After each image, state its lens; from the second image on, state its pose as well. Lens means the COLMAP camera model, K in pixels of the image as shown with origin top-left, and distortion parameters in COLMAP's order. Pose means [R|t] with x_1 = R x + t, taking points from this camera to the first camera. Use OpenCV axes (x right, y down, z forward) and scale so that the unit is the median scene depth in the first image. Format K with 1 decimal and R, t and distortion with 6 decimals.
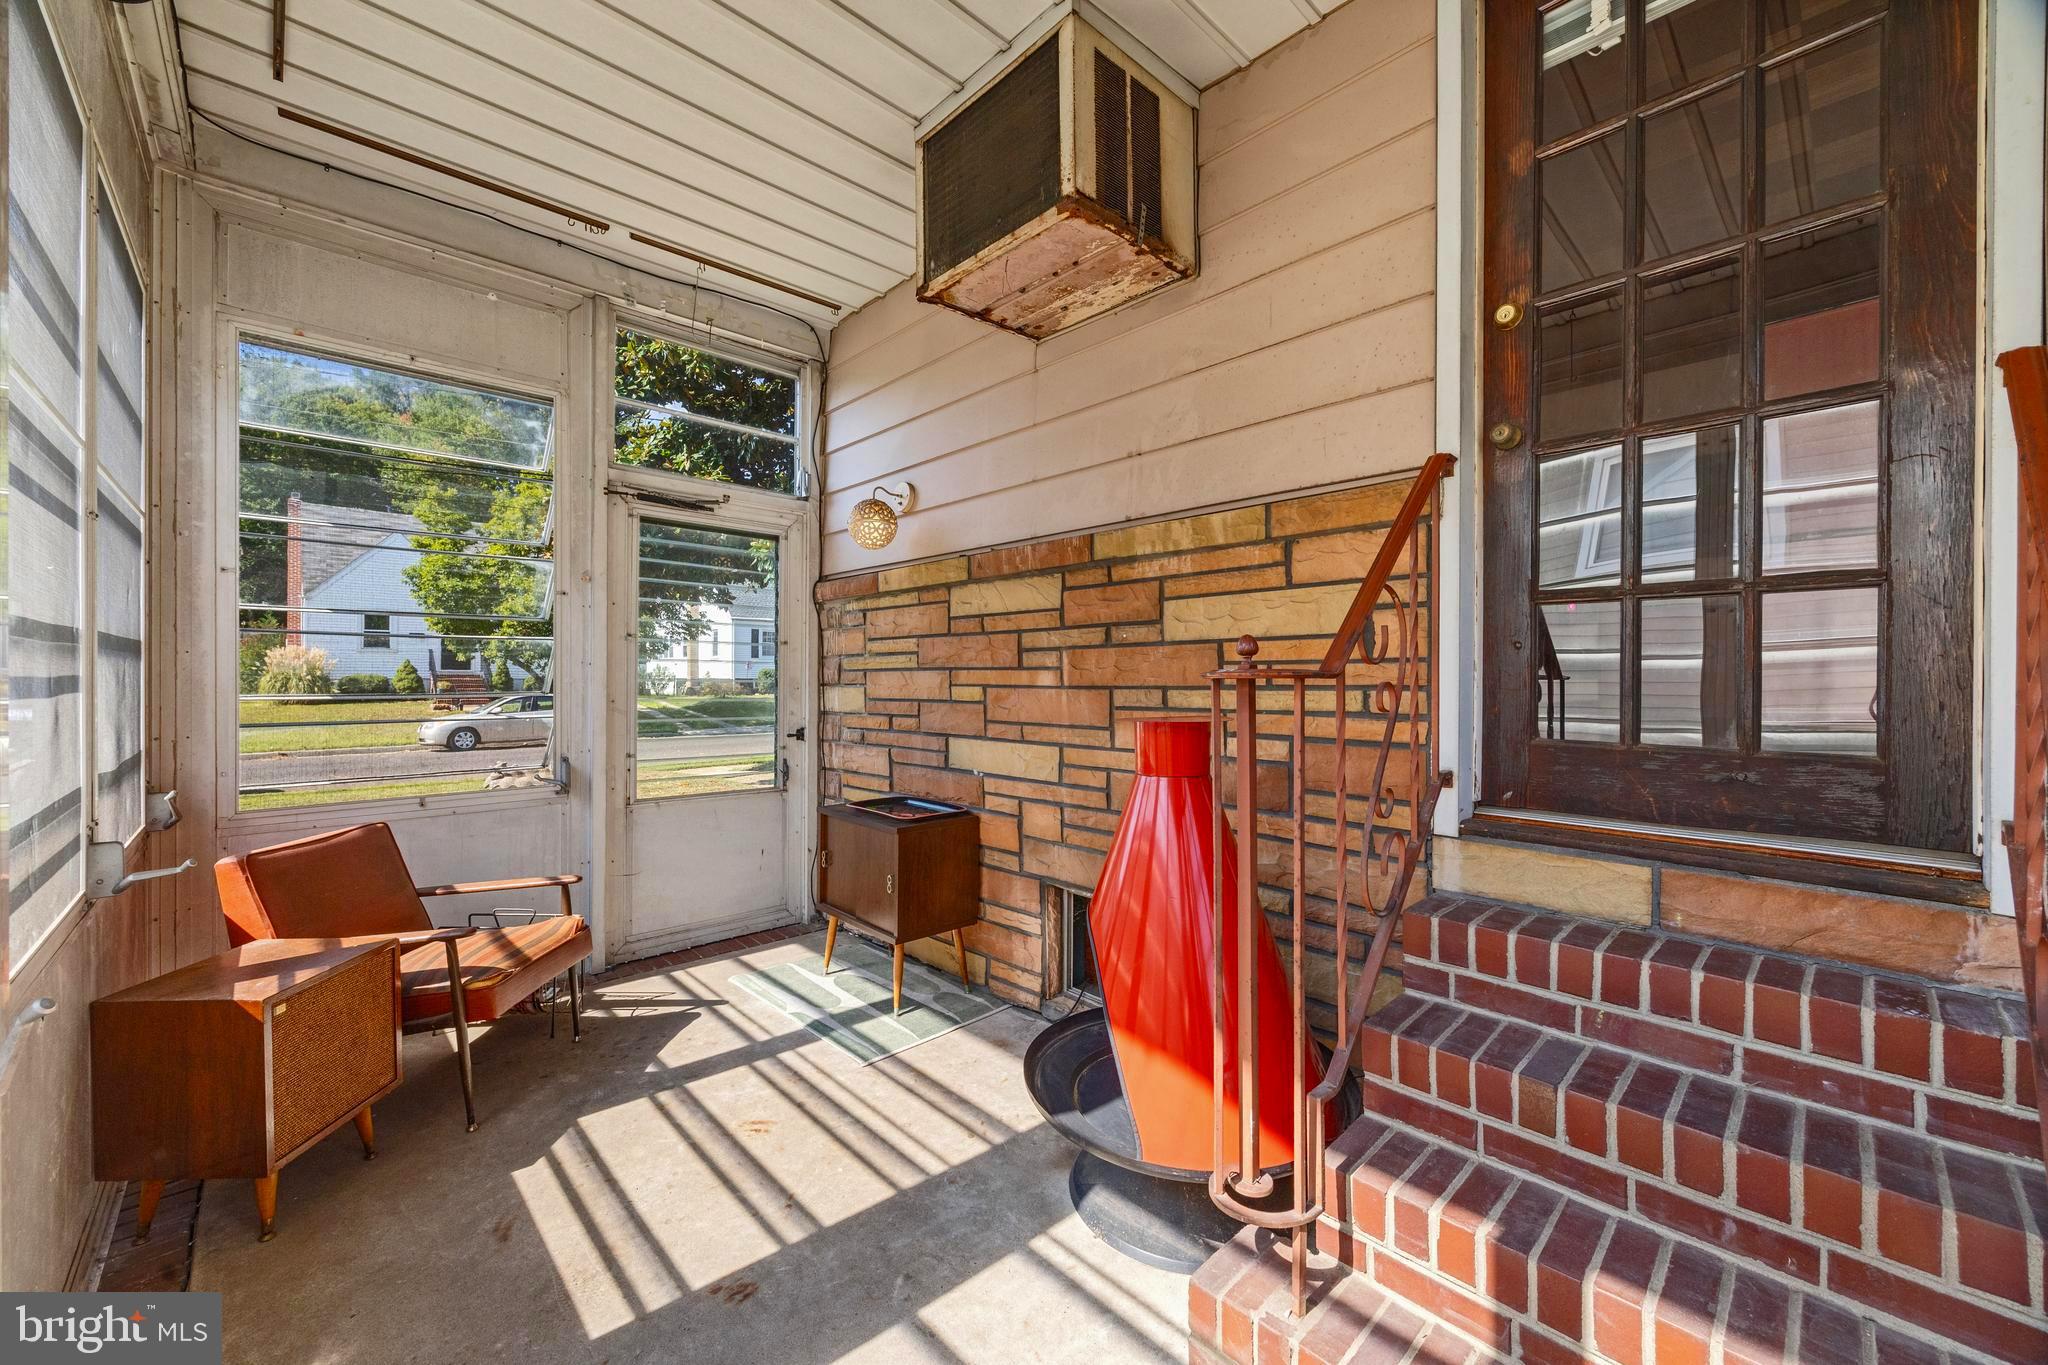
lens RADIAL K [[815.6, 0, 1024.0], [0, 815.6, 682.5], [0, 0, 1]] dist [-0.000871, 0.000231]
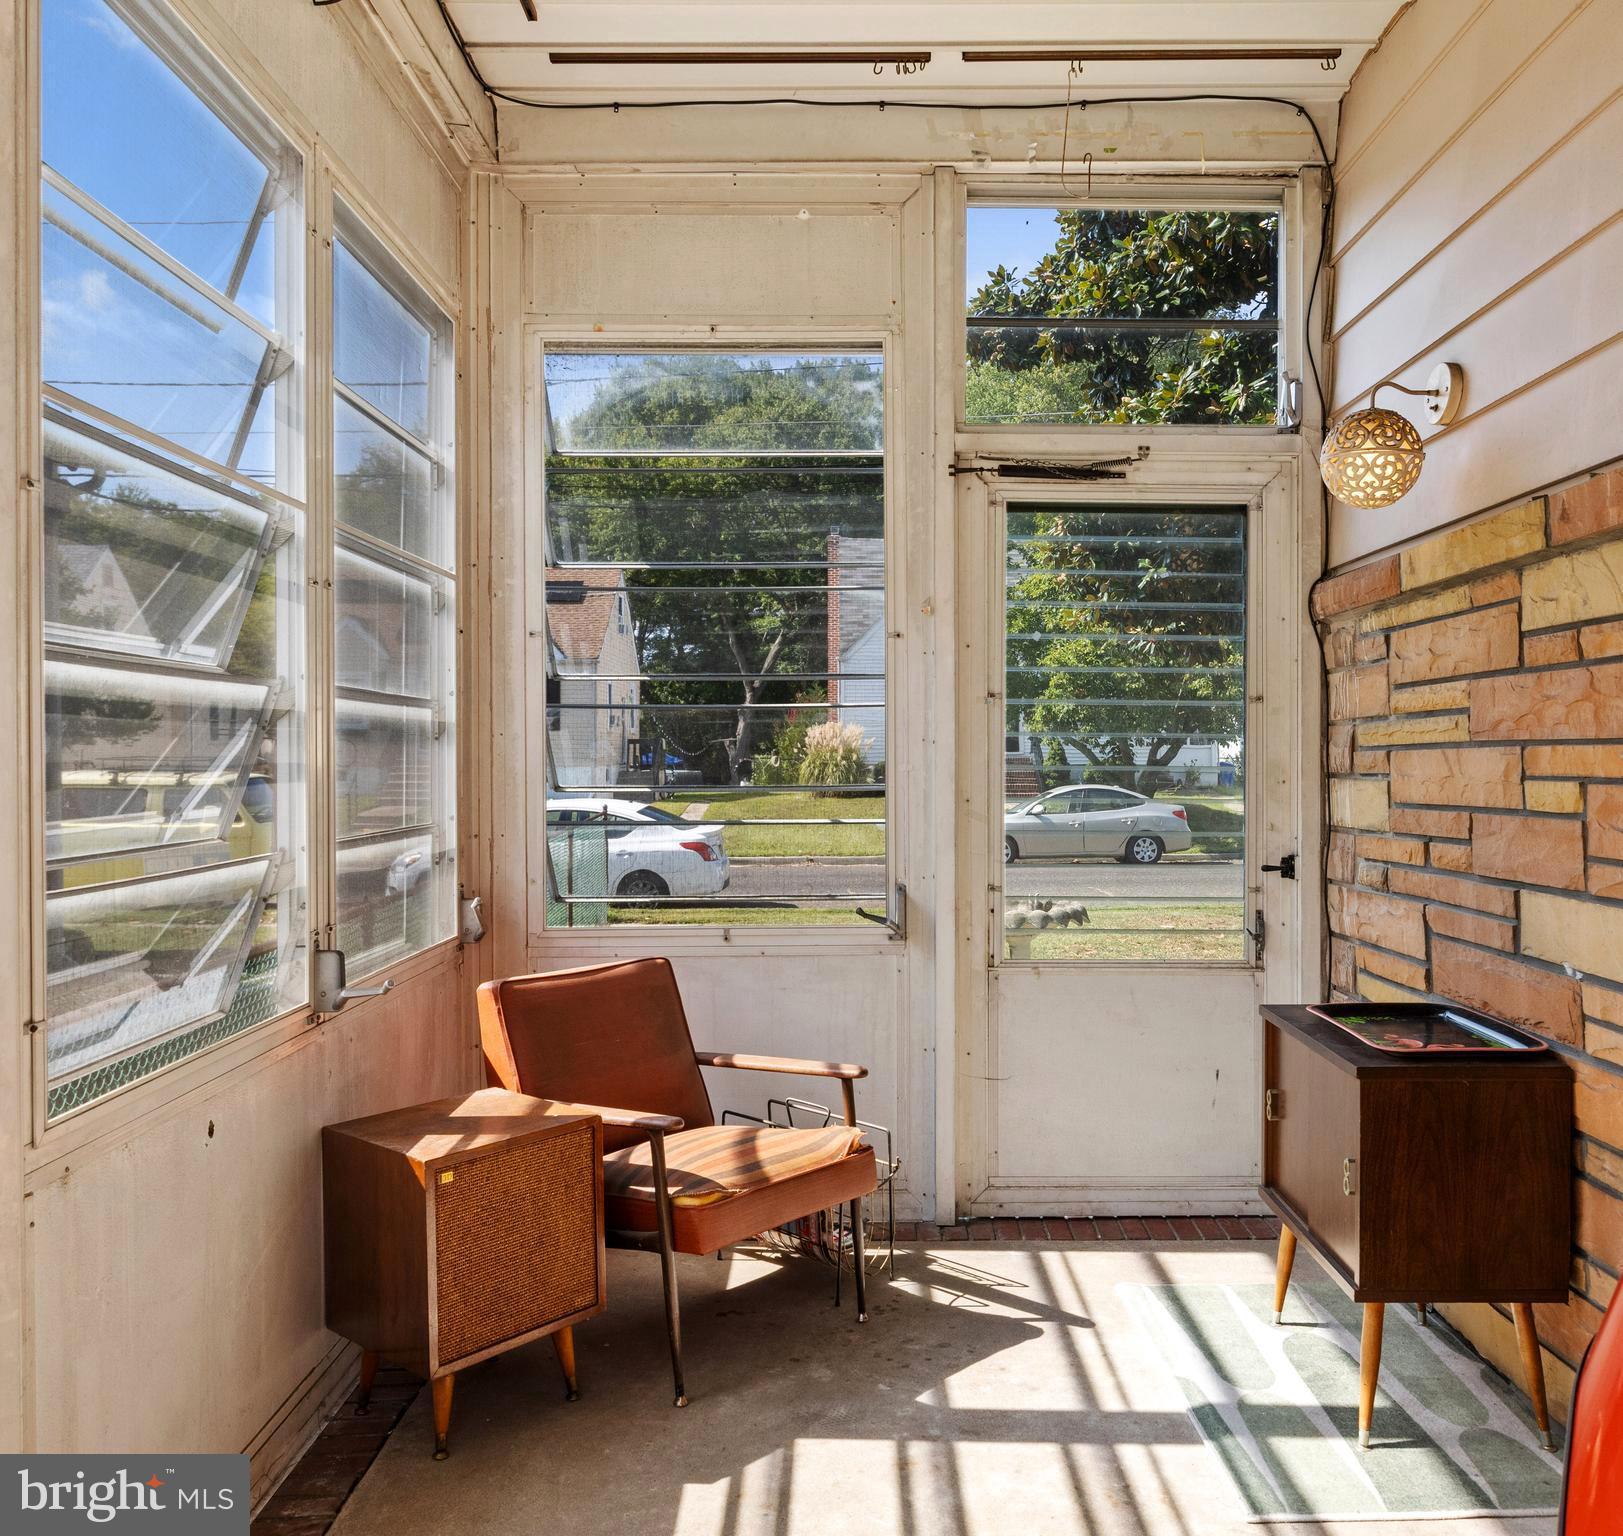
lens RADIAL K [[1396.0, 0, 811.5], [0, 1396.0, 768.0], [0, 0, 1]] dist [-0.000292, -0.009003]
pose [[0.723380, 0.000191, -0.690450, 0.171461], [-0.000941, 0.999999, -0.000709, -0.001497], [0.690449, 0.001163, 0.723380, 0.145490]]
